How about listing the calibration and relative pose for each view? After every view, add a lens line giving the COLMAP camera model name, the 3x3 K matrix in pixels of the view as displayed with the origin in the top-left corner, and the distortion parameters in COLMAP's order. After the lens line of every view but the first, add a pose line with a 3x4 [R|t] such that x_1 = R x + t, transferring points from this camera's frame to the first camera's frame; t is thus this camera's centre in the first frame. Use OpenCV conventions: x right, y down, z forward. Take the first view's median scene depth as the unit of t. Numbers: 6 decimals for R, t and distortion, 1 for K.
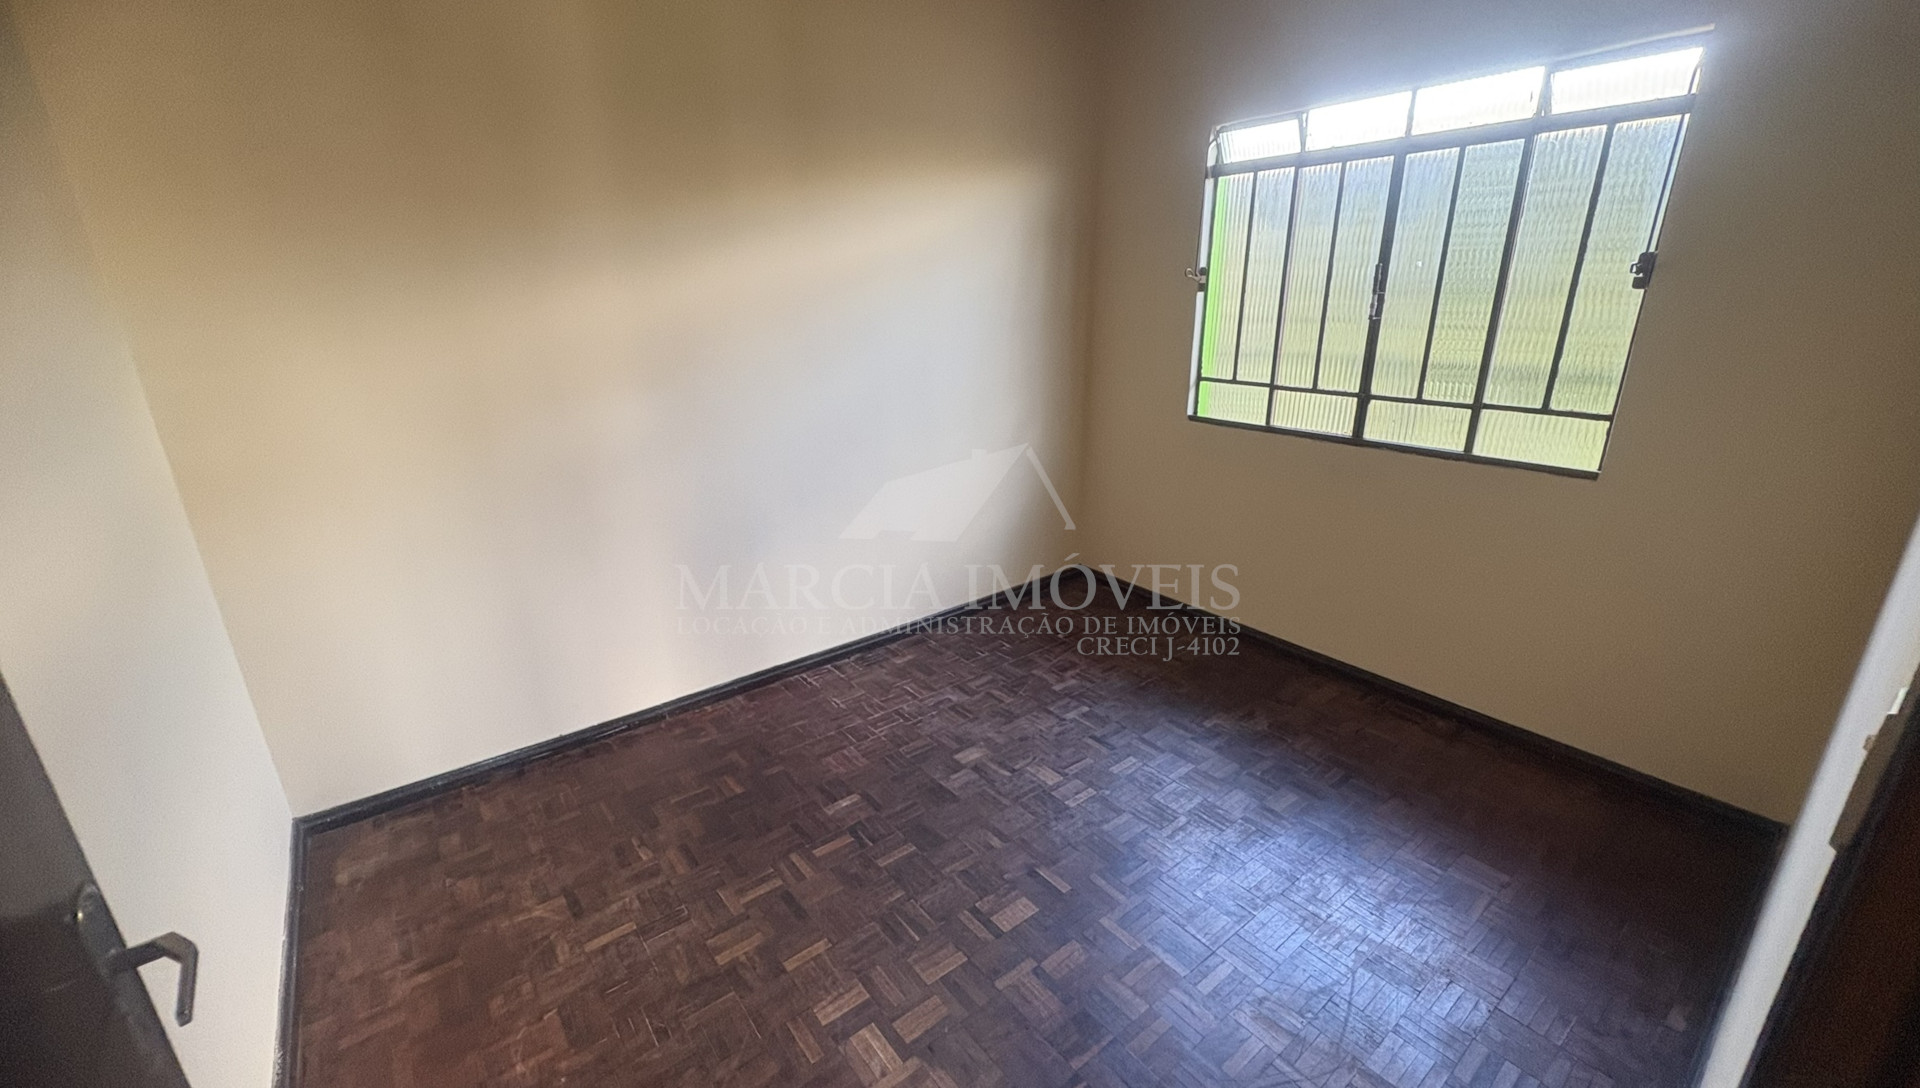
lens RADIAL K [[762.5, 0, 961.1], [0, 762.5, 539.2], [0, 0, 1]] dist [0.001704, -0.000330]
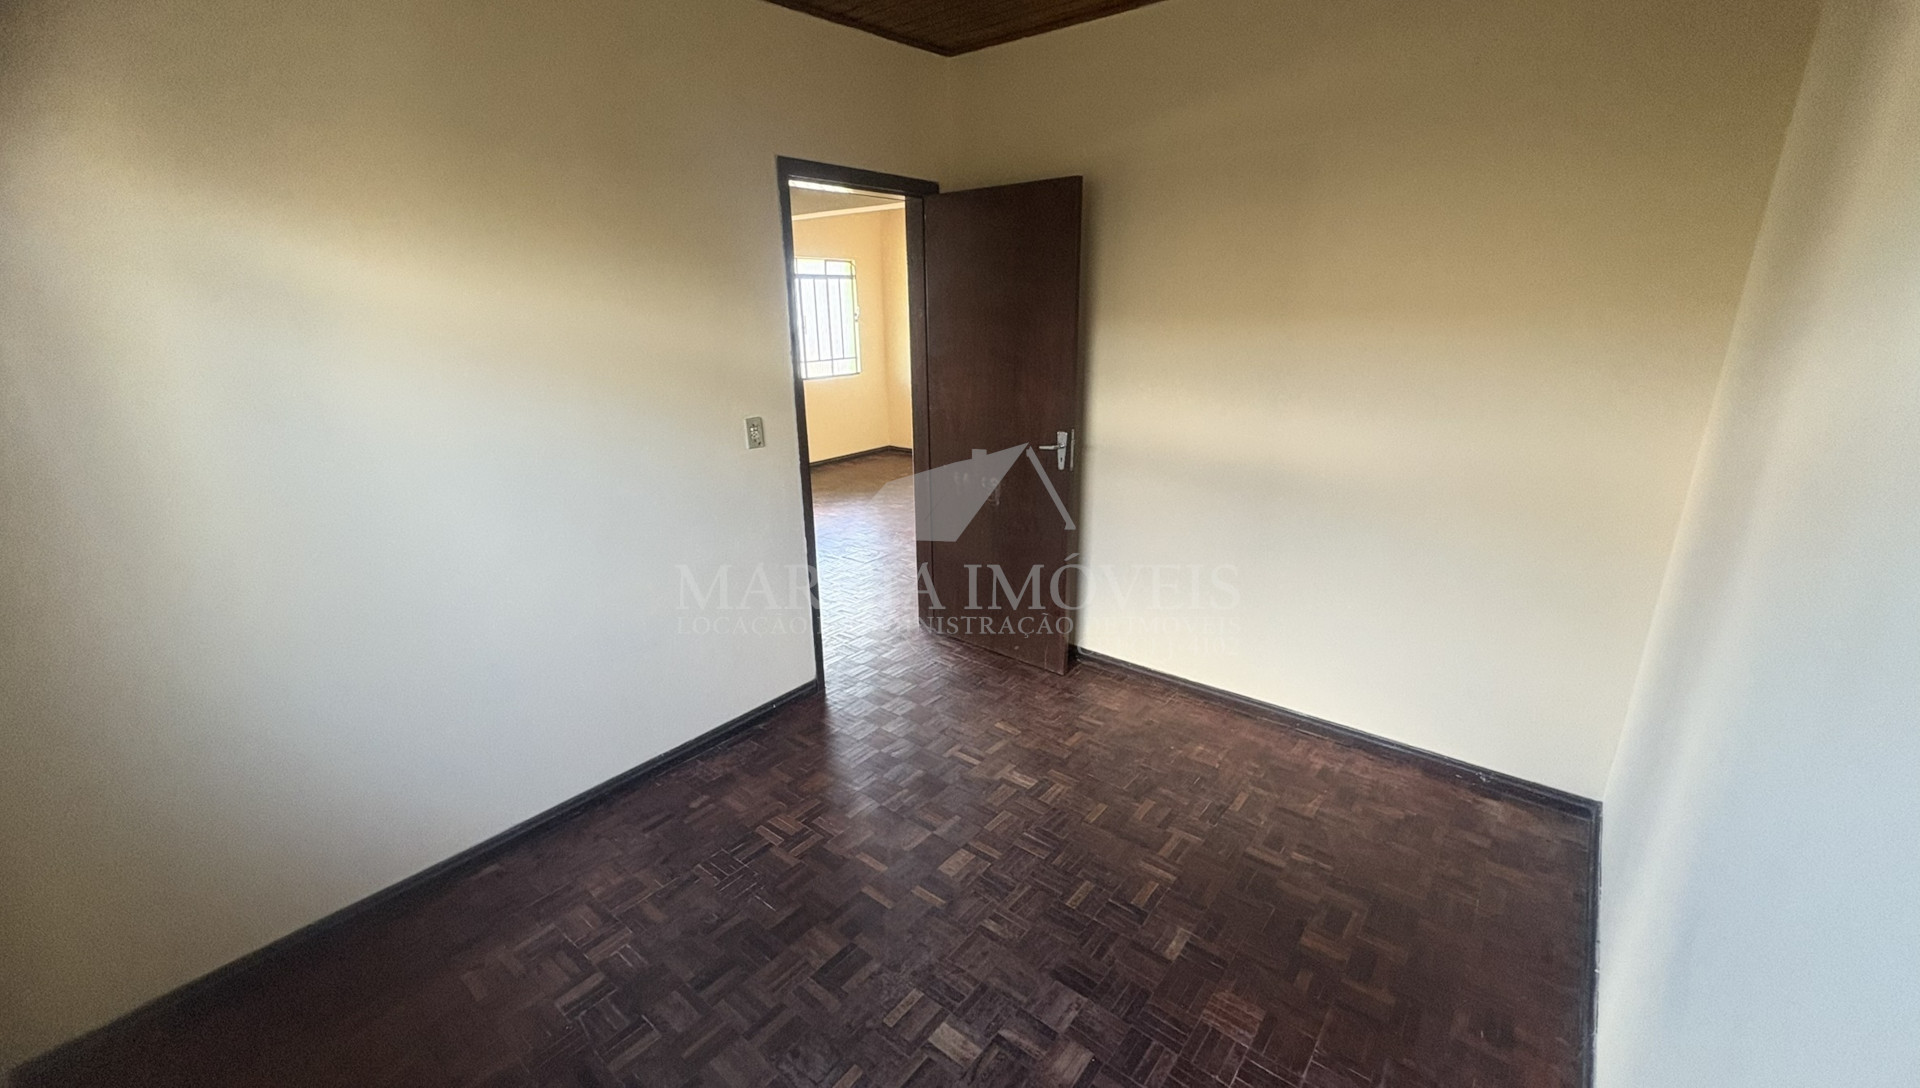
lens RADIAL K [[762.5, 0, 961.1], [0, 762.5, 539.2], [0, 0, 1]] dist [0.001704, -0.000330]
pose [[-0.974806, 0.086926, -0.205420, 0.248614], [-0.047215, 0.819659, 0.570903, -0.573886], [0.218001, 0.566218, -0.794904, 1.551559]]
